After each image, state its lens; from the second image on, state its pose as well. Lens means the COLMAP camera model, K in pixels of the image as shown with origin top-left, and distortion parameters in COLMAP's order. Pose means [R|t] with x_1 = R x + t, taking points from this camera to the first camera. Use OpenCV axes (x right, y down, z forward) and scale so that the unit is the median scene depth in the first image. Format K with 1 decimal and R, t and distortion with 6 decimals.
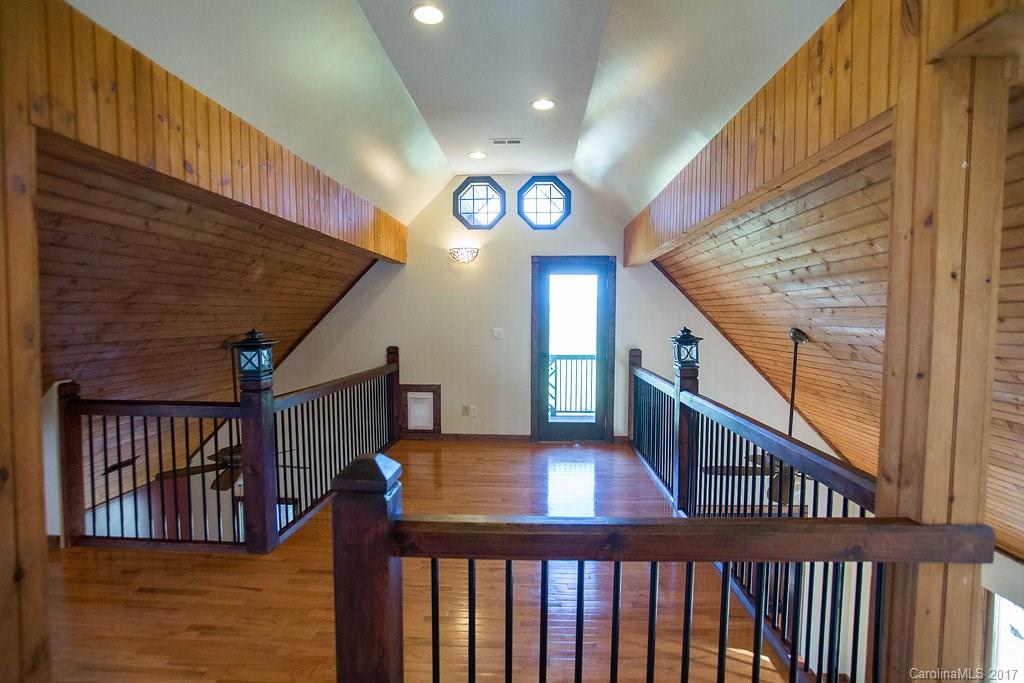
lens RADIAL K [[505.7, 0, 516.7], [0, 505.7, 331.5], [0, 0, 1]] dist [-0.071100, 0.027044]
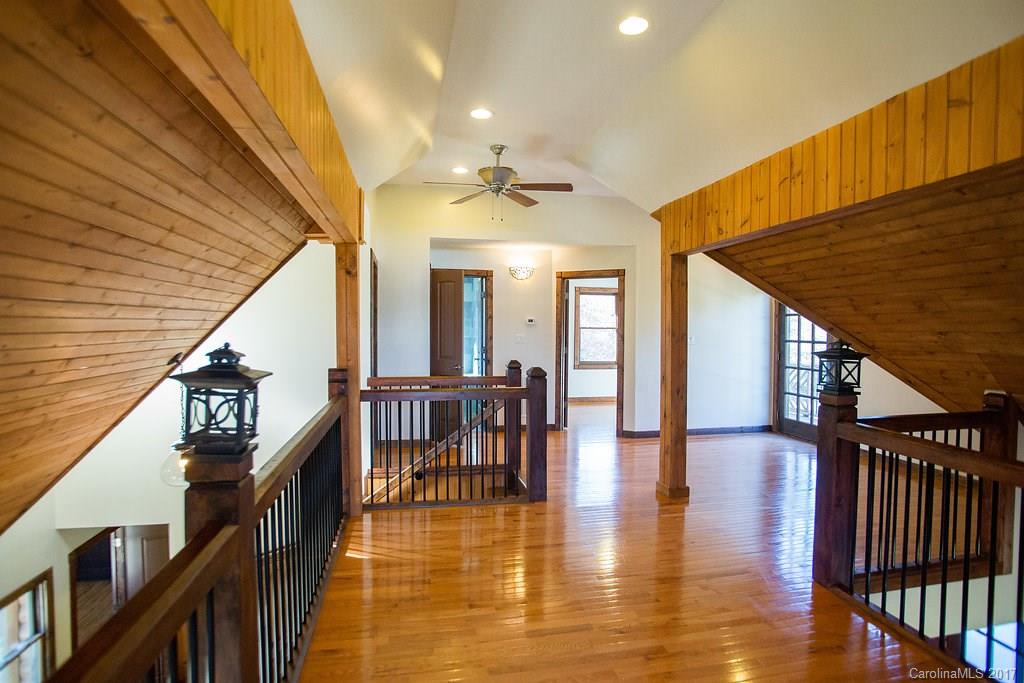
lens RADIAL K [[505.7, 0, 510.3], [0, 505.7, 341.6], [0, 0, 1]] dist [-0.071100, 0.027044]
pose [[-0.968434, 0.002361, -0.249259, 0.285649], [-0.011289, 0.998514, 0.053319, -0.039686], [0.249014, 0.054450, -0.966968, 1.735097]]
